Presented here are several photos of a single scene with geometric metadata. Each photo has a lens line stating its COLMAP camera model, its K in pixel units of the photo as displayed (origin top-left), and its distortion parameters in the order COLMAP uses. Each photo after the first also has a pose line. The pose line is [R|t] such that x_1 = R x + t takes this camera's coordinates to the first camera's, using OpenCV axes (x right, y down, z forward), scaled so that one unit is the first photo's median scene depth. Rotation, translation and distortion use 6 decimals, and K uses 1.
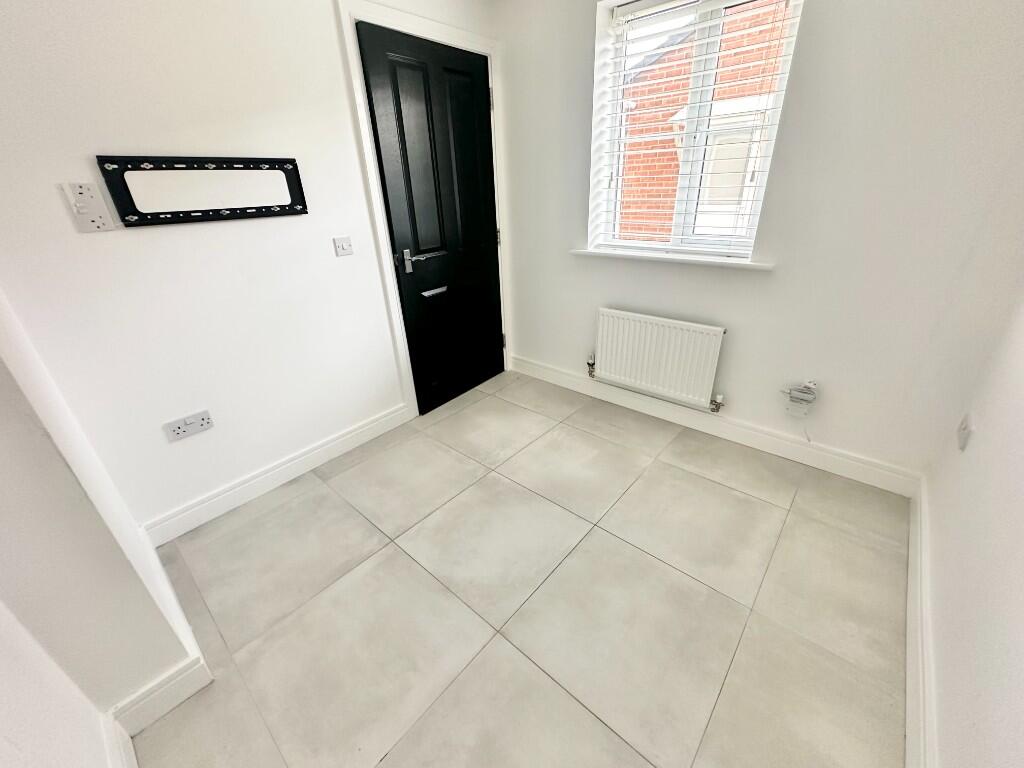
lens RADIAL K [[408.8, 0, 508.8], [0, 408.8, 384.7], [0, 0, 1]] dist [-0.002278, 0.000255]
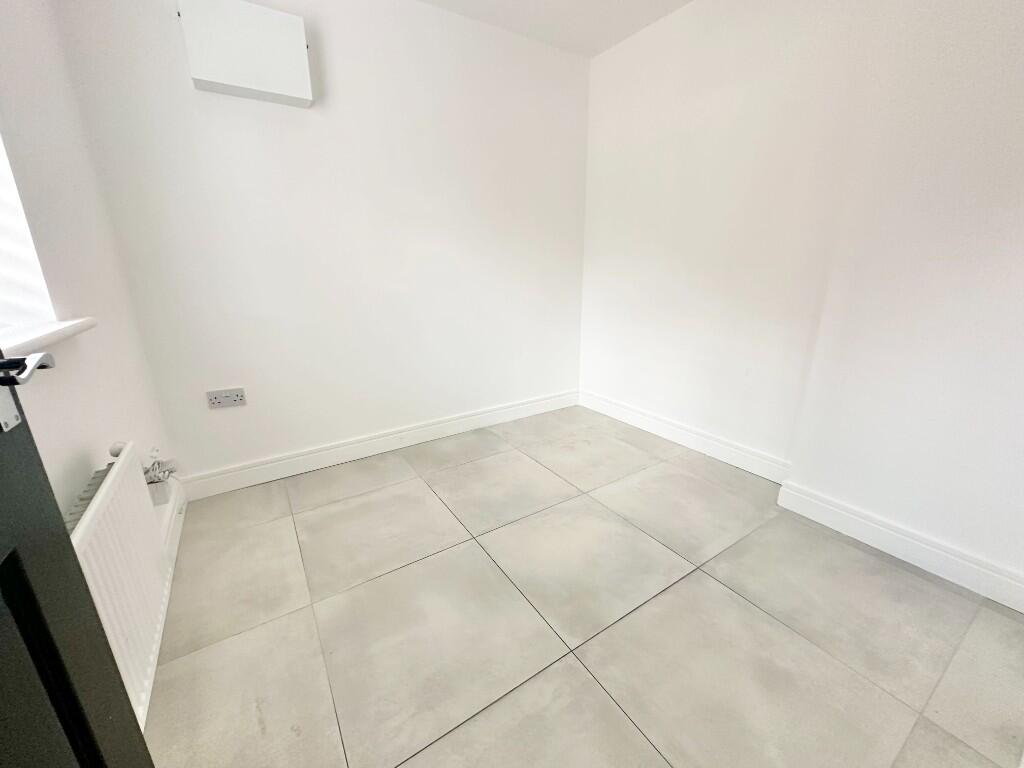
lens RADIAL K [[408.8, 0, 513.7], [0, 408.8, 384.9], [0, 0, 1]] dist [-0.002278, 0.000255]
pose [[-0.963483, -0.026085, 0.266498, -0.126189], [0.160256, 0.741155, 0.651926, -0.540353], [-0.214521, 0.670827, -0.709910, 1.443037]]
